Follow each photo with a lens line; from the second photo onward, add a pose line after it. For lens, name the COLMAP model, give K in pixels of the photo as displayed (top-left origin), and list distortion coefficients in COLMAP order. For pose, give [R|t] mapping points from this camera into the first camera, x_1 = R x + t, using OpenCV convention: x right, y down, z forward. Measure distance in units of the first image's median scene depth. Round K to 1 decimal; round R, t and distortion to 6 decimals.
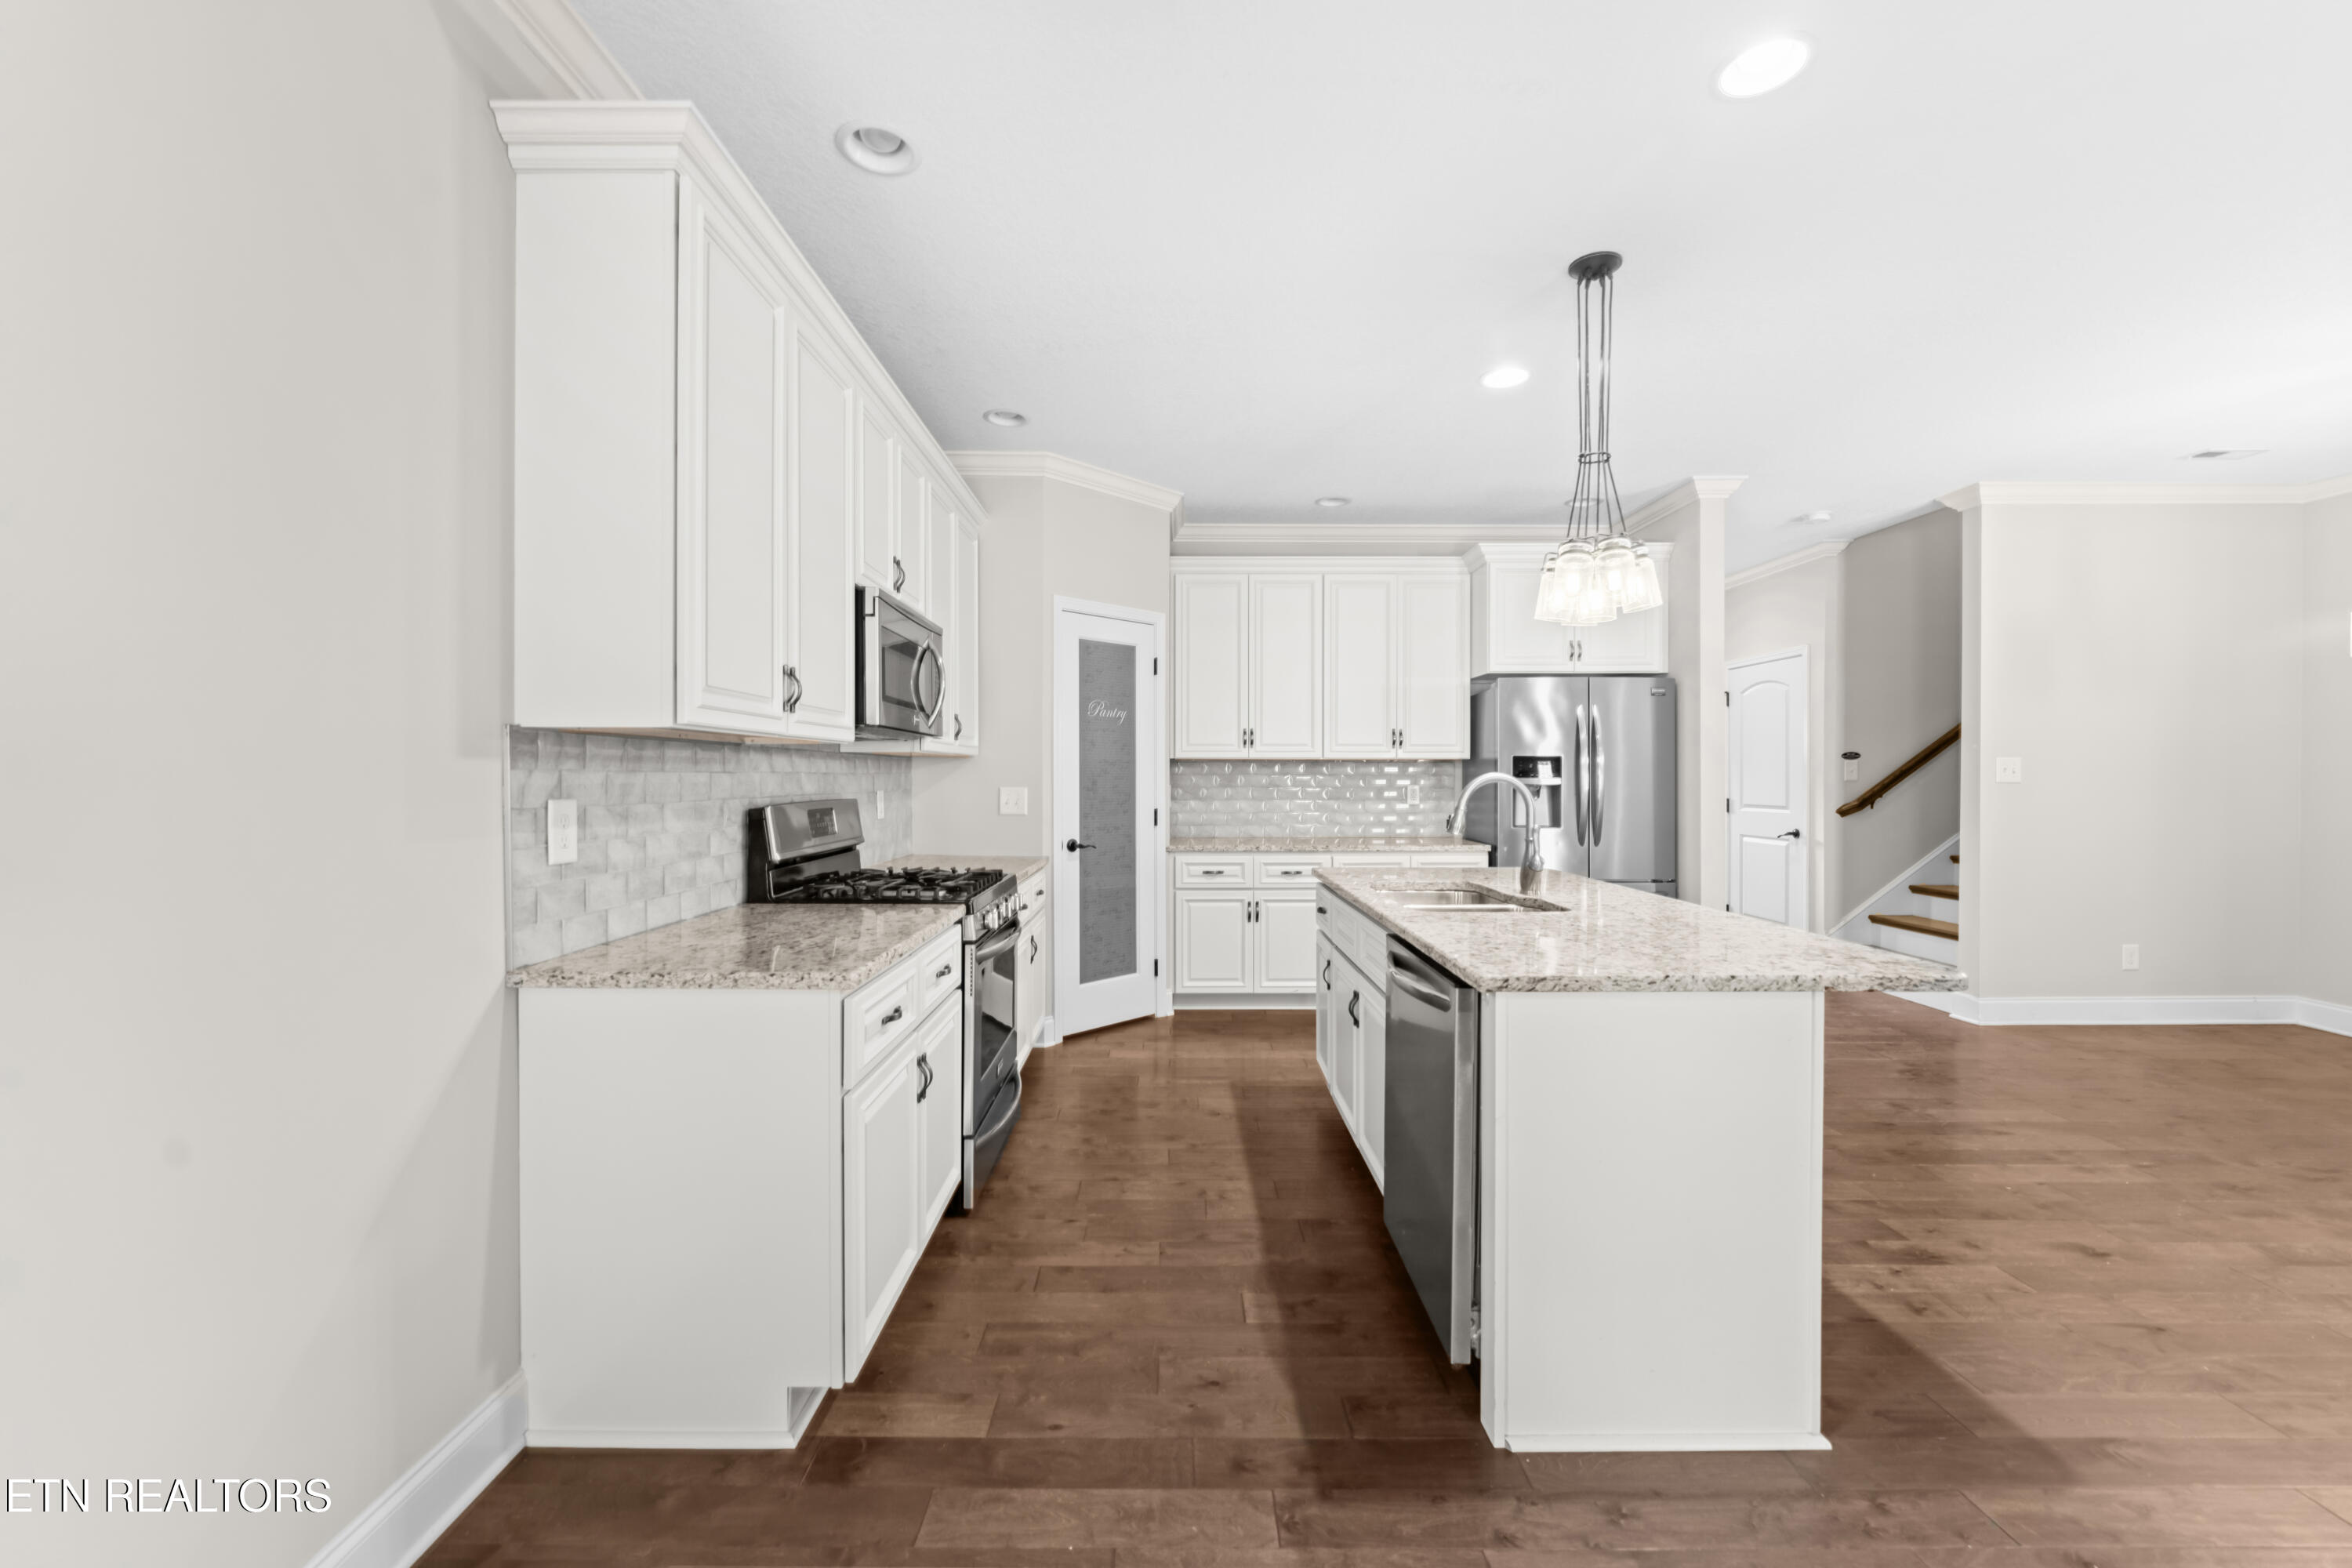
lens RADIAL K [[931.6, 0, 1173.2], [0, 931.6, 782.4], [0, 0, 1]] dist [-0.001853, 0.000076]
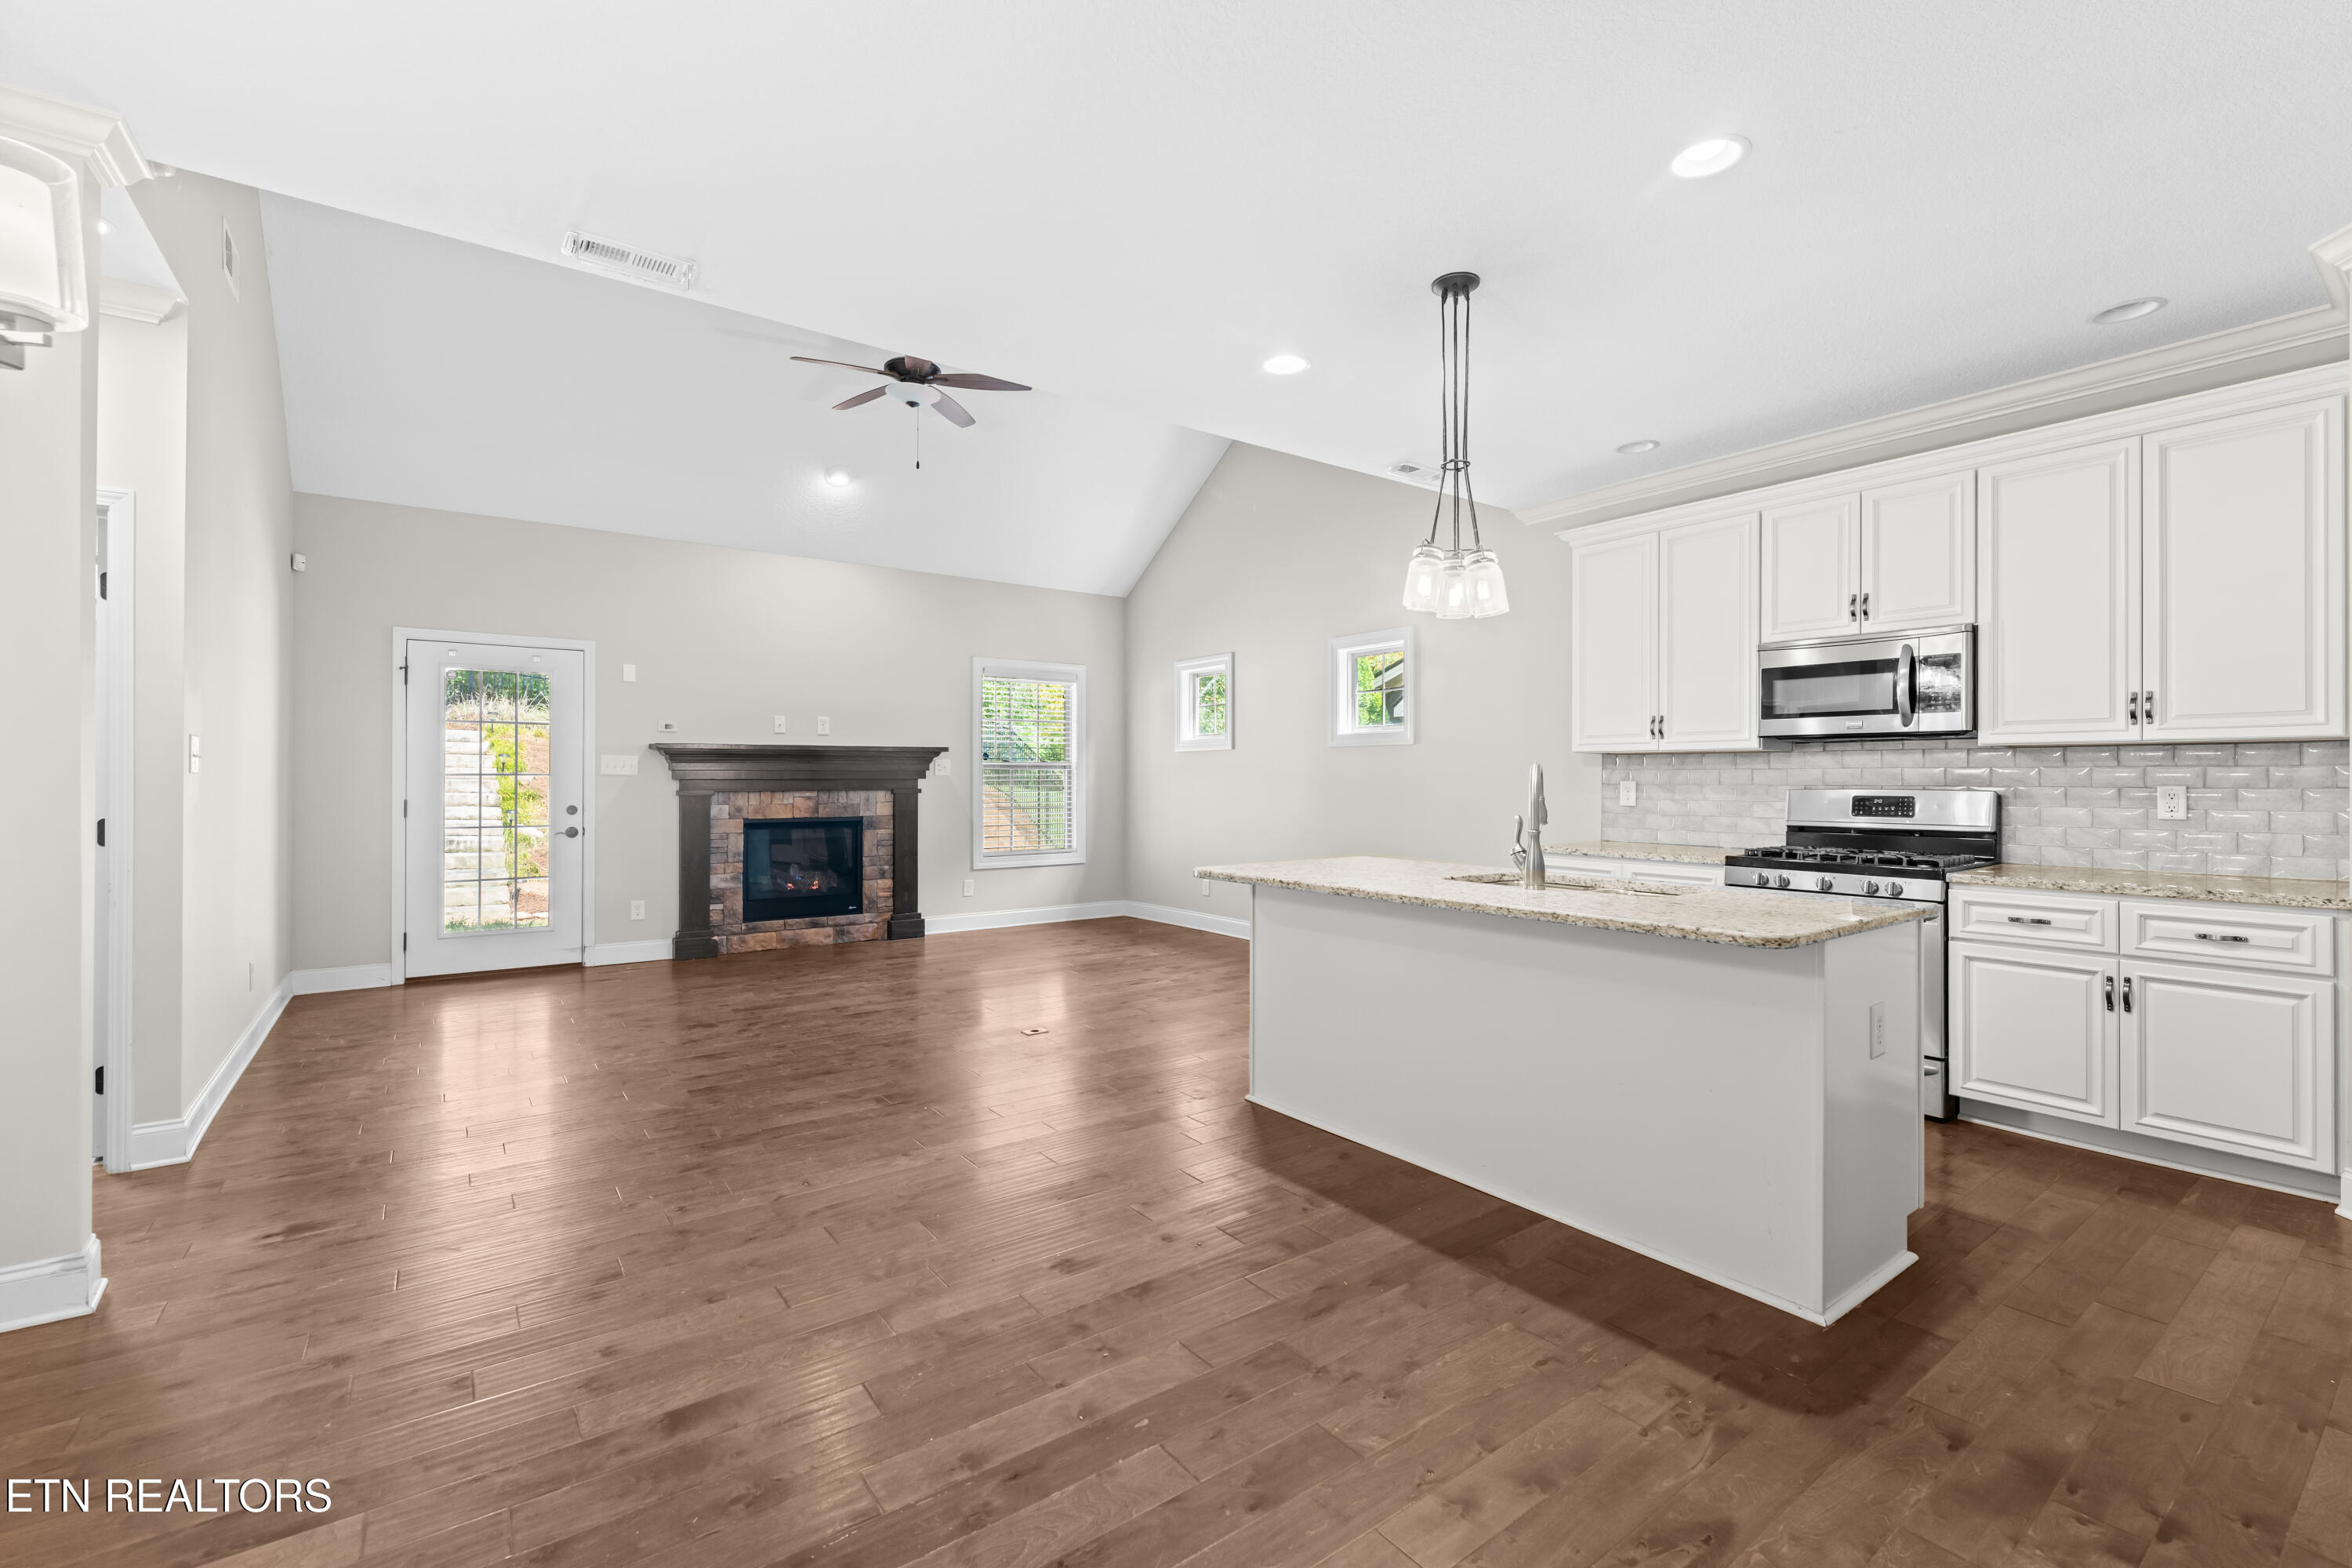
lens RADIAL K [[1006.8, 0, 1174.9], [0, 1006.8, 777.0], [0, 0, 1]] dist [-0.000955, -0.000411]
pose [[-0.805475, -0.003476, -0.592620, 0.819185], [-0.005922, 0.999980, 0.002183, 0.003496], [0.592601, 0.005268, -0.805479, 1.025683]]
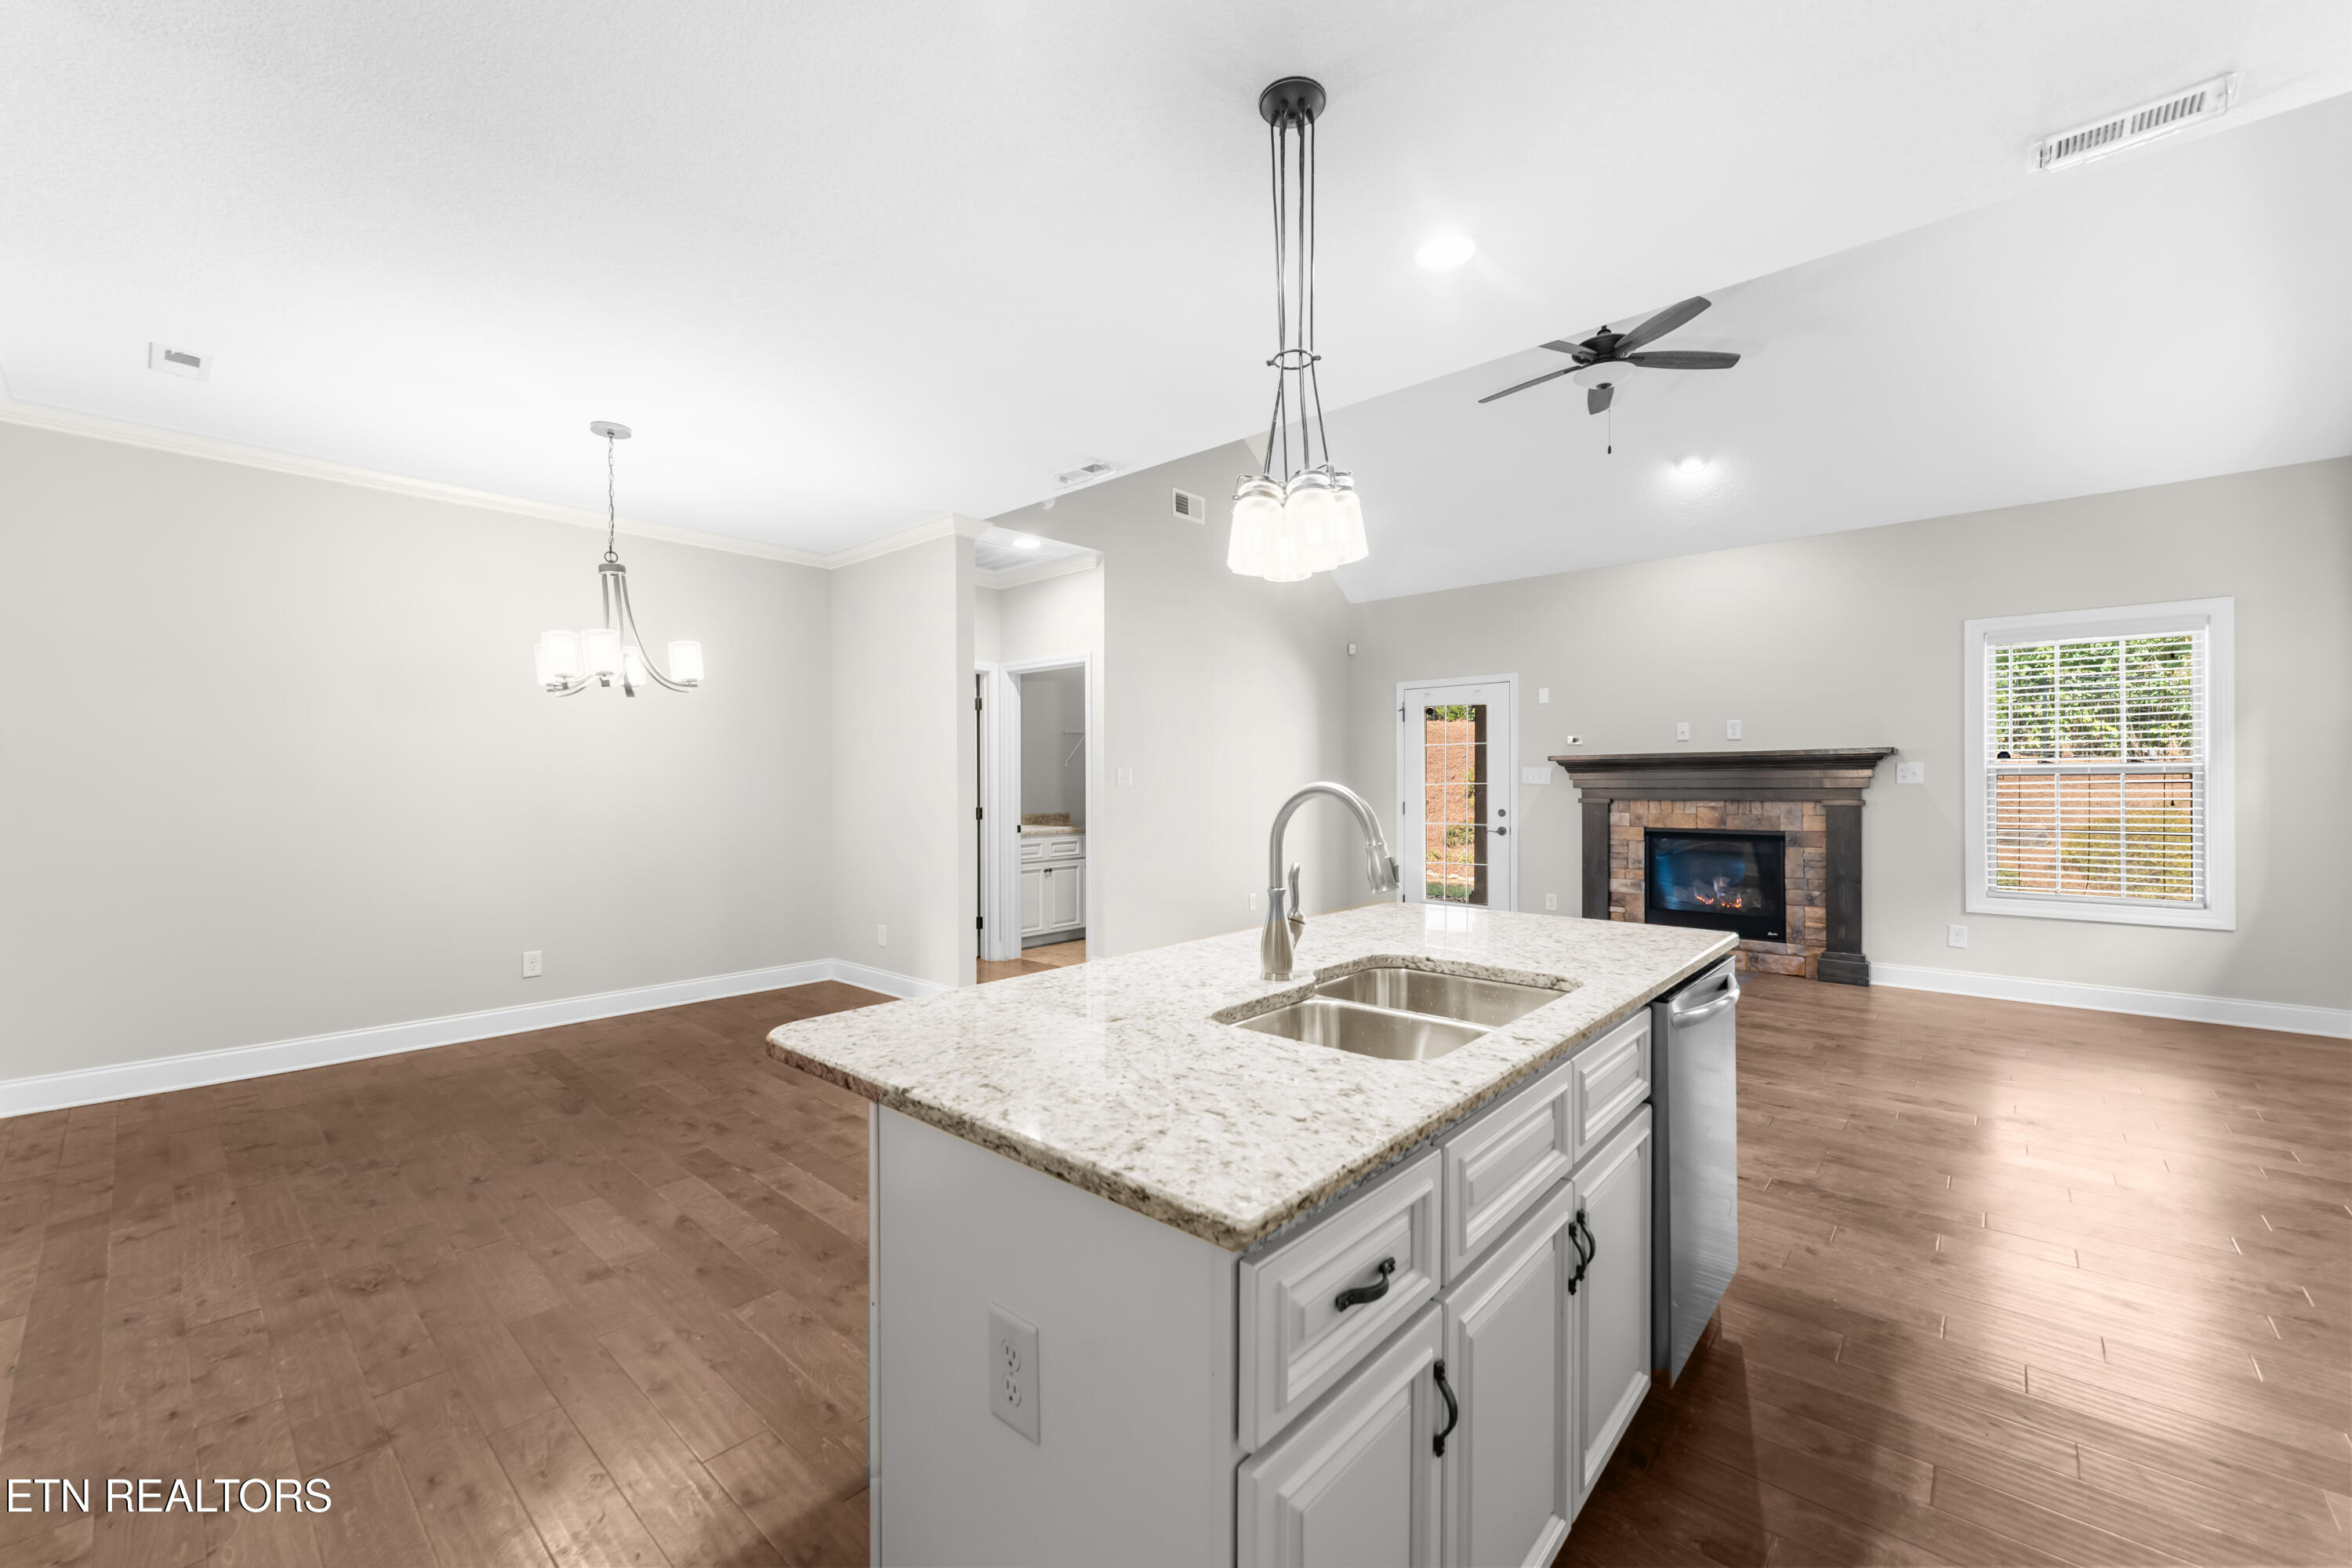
lens RADIAL K [[931.6, 0, 1173.2], [0, 931.6, 782.4], [0, 0, 1]] dist [-0.001853, 0.000076]
pose [[-0.744910, -0.000214, 0.667164, 0.015315], [0.005988, 0.999958, 0.007007, -0.009273], [-0.667138, 0.009214, -0.744877, 0.960142]]
